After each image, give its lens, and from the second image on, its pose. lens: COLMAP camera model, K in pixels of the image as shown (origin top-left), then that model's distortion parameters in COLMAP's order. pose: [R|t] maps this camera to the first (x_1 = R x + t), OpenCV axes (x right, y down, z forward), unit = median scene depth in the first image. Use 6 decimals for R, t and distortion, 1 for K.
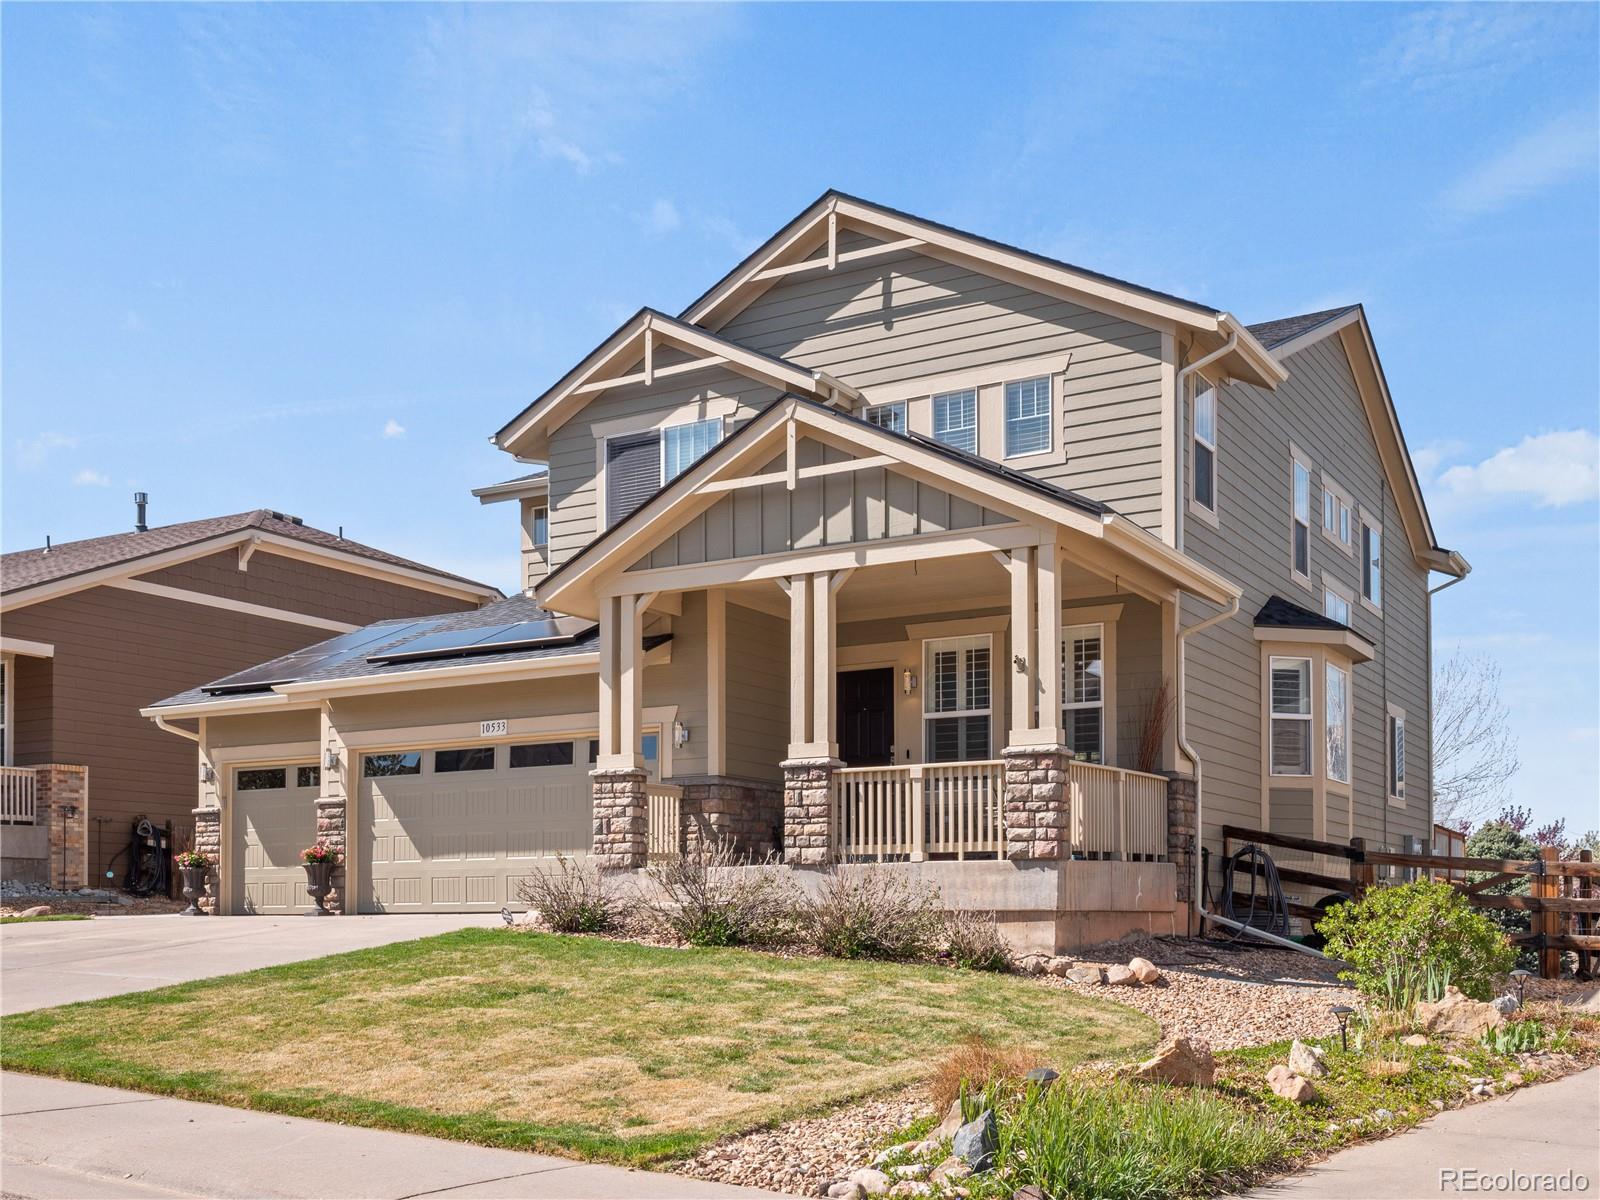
lens RADIAL K [[1696.2, 0, 799.9], [0, 1696.2, 624.0], [0, 0, 1]] dist [0.050092, -0.025733]
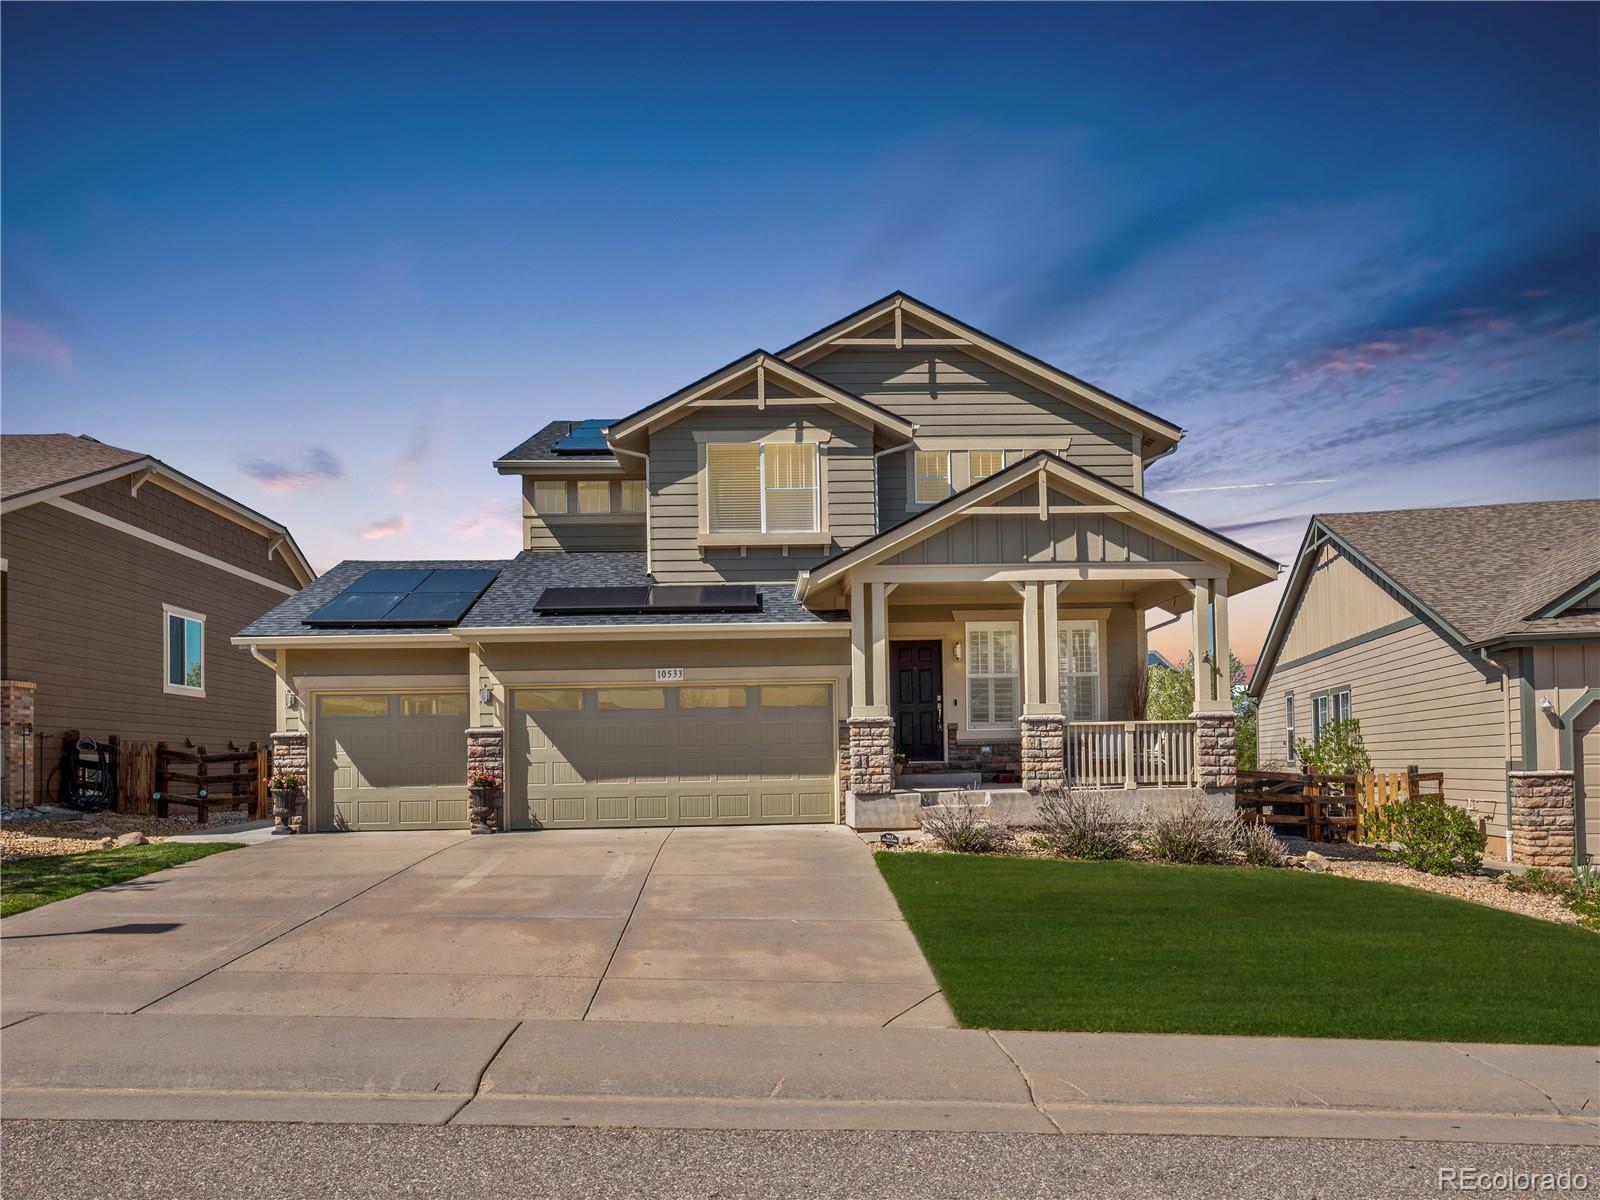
lens RADIAL K [[1148.3, 0, 800.0], [0, 1148.3, 569.1], [0, 0, 1]] dist [0.002894, 0.000795]
pose [[0.838211, 0.075407, 0.540107, -0.560935], [-0.075740, 0.996893, -0.021638, -0.003375], [-0.540061, -0.022770, 0.841318, 0.263123]]
